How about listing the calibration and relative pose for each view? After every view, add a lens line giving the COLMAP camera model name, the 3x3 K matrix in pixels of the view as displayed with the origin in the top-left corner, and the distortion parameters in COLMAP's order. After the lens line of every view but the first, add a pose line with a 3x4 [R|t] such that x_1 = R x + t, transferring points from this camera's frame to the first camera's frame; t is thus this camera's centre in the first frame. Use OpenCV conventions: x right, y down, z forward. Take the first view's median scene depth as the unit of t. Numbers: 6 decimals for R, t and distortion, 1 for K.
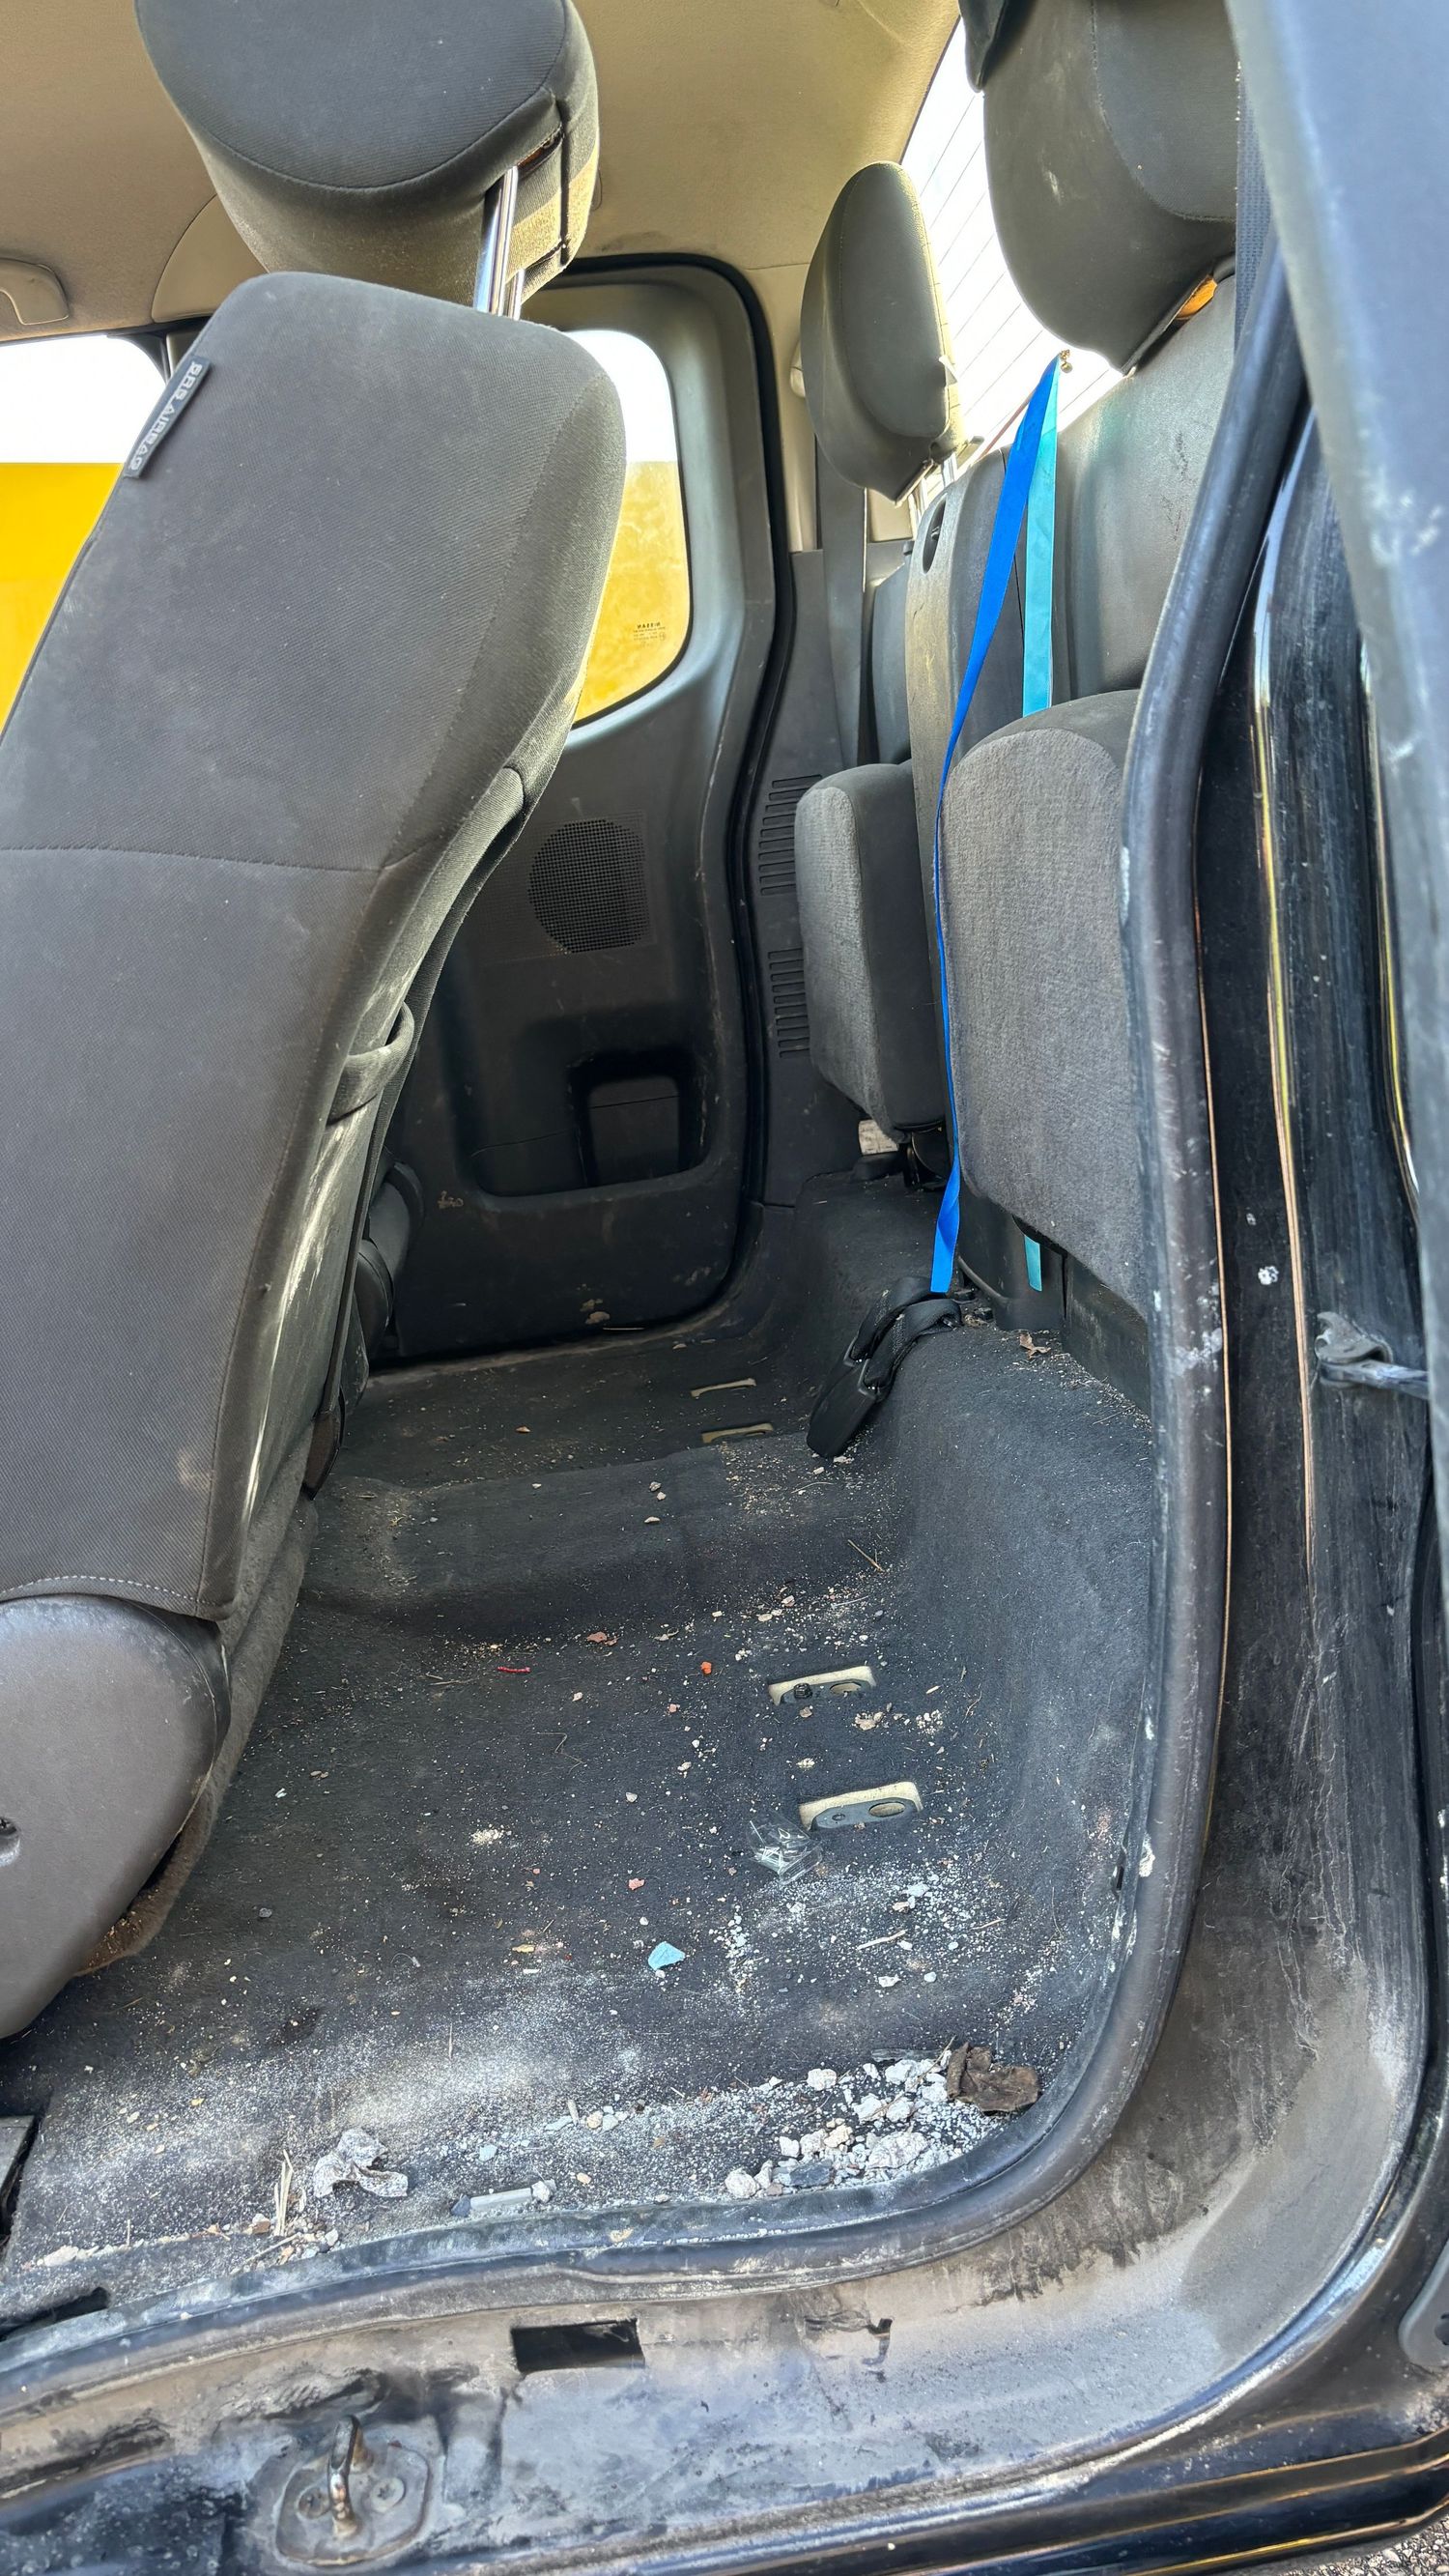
lens RADIAL K [[1925.9, 0, 724.5], [0, 1925.9, 1288.0], [0, 0, 1]] dist [-0.047042, -0.006616]
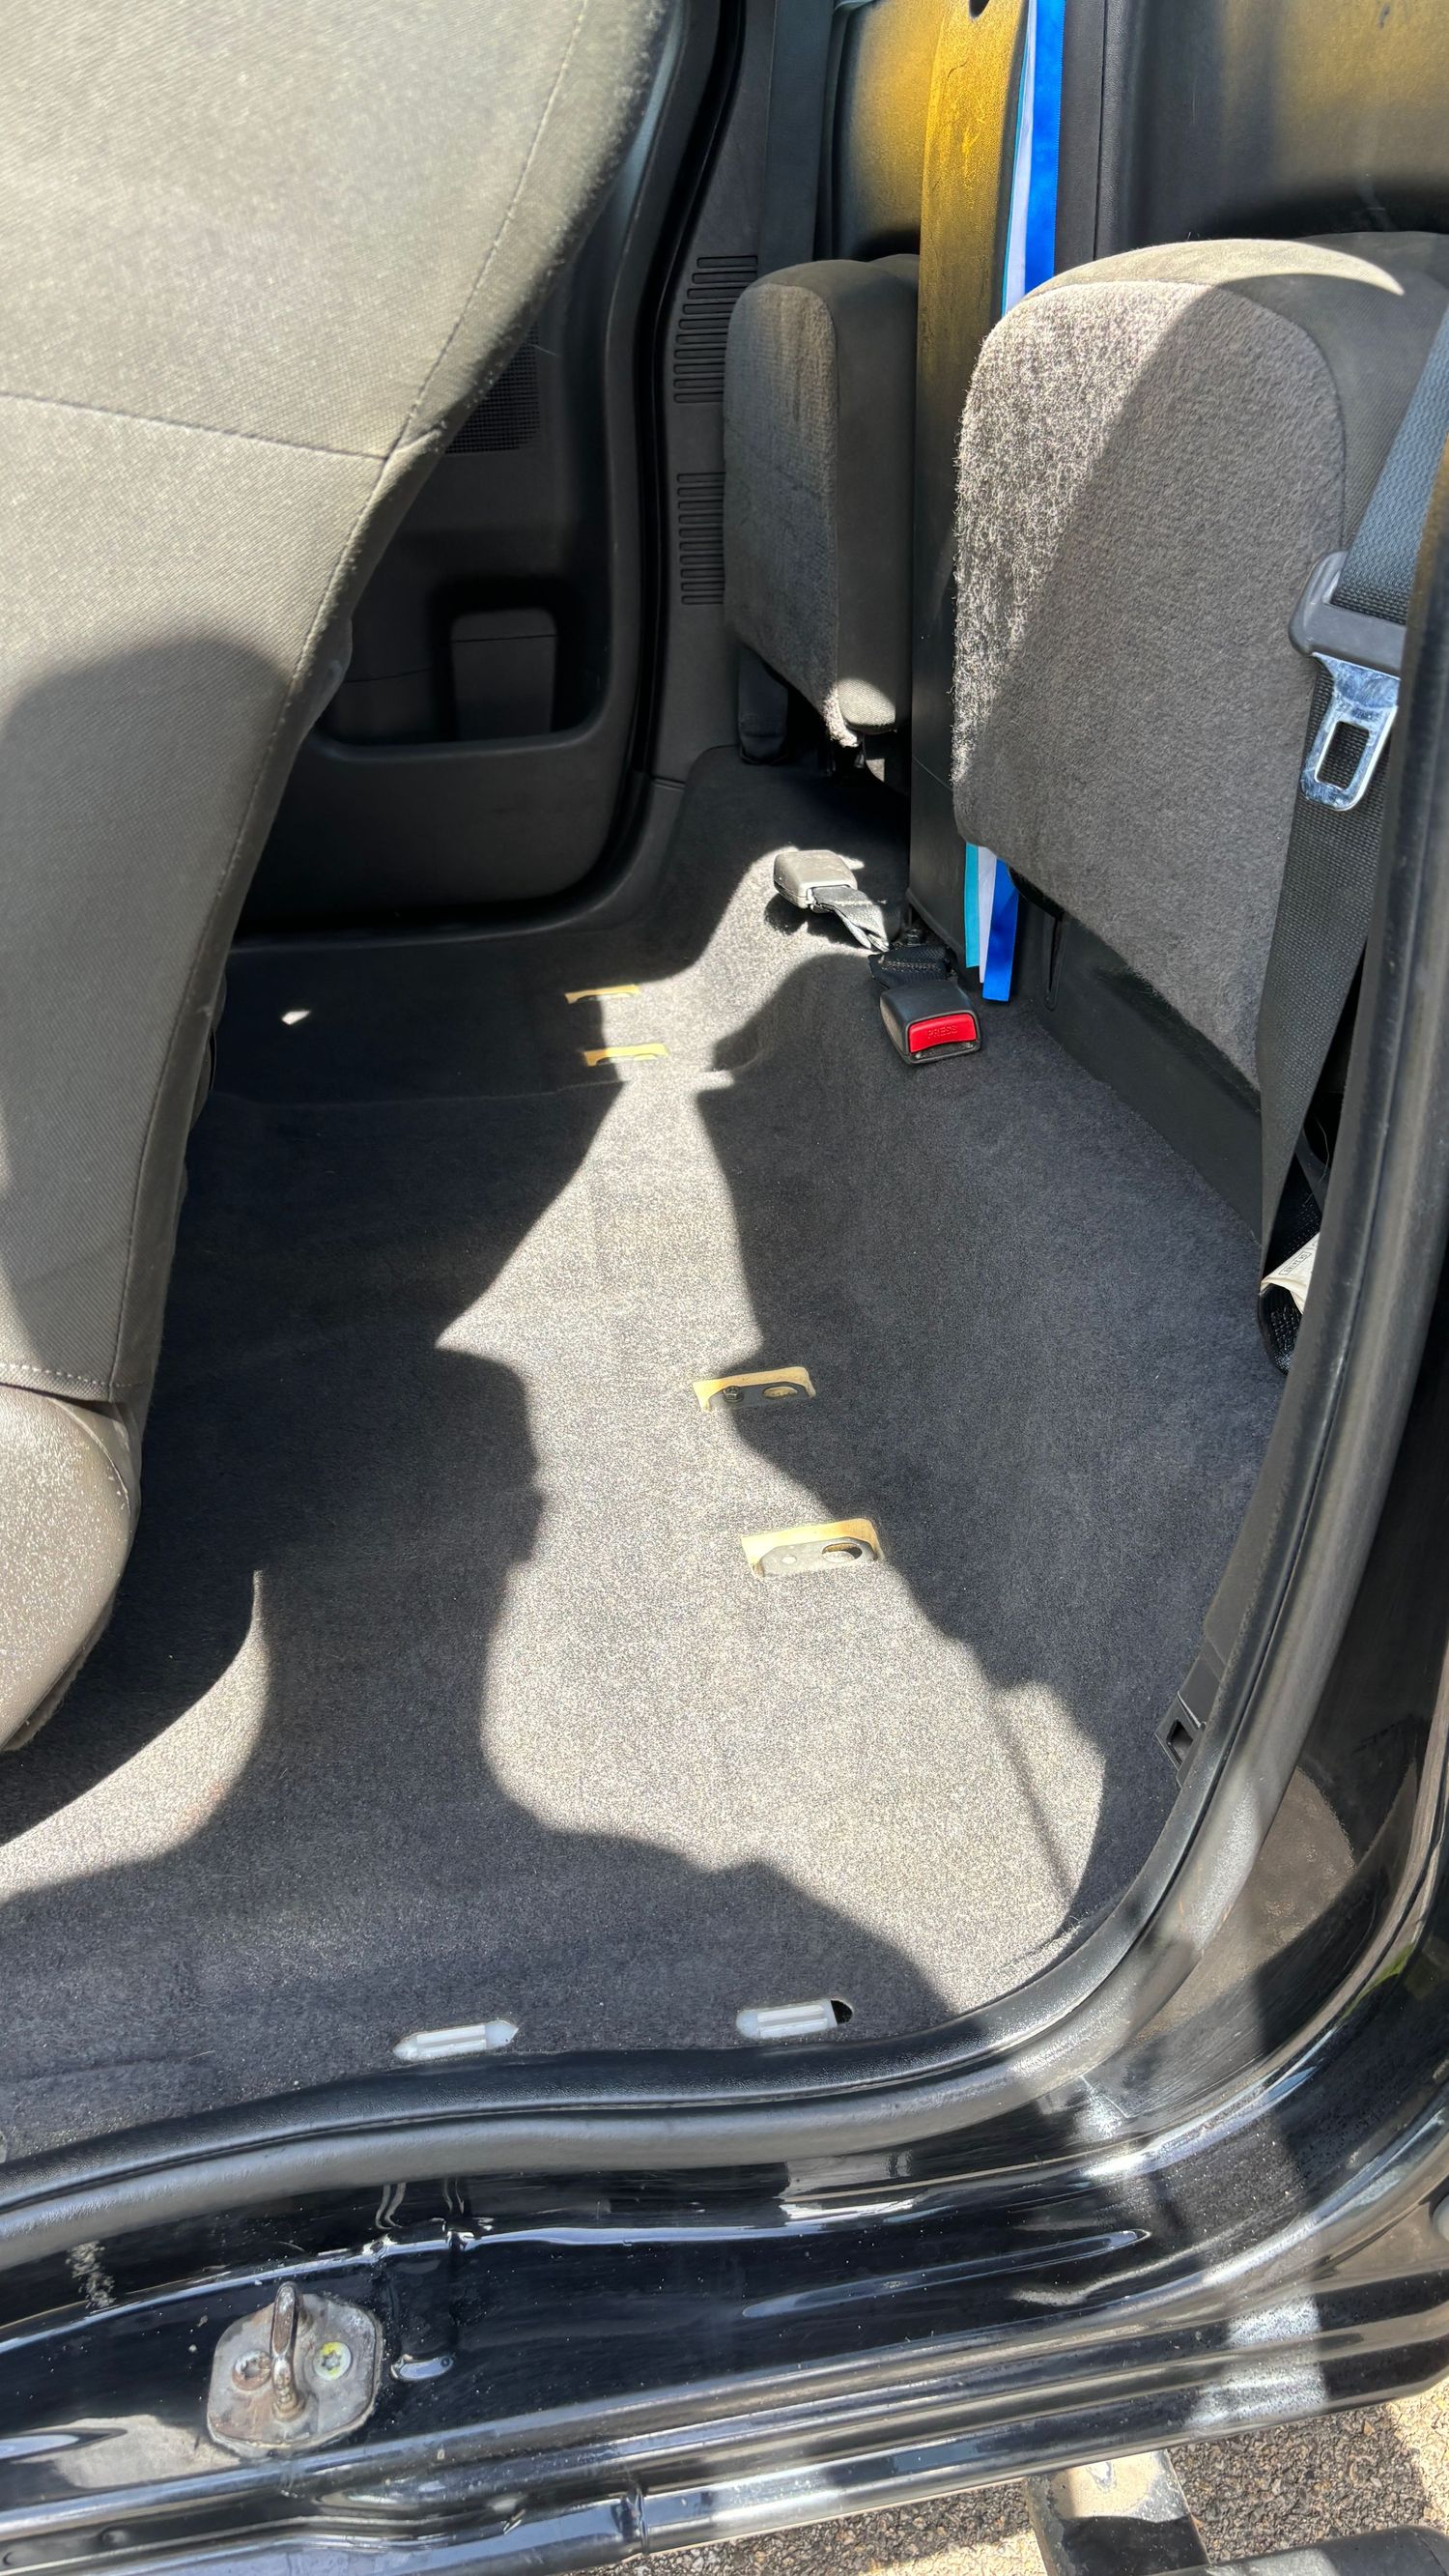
lens RADIAL K [[1925.9, 0, 724.5], [0, 1925.9, 1288.0], [0, 0, 1]] dist [-0.047042, -0.006616]
pose [[0.990963, 0.034609, 0.129594, -0.063510], [-0.066902, 0.964918, 0.253885, -0.051864], [-0.116261, -0.260261, 0.958513, 0.118442]]
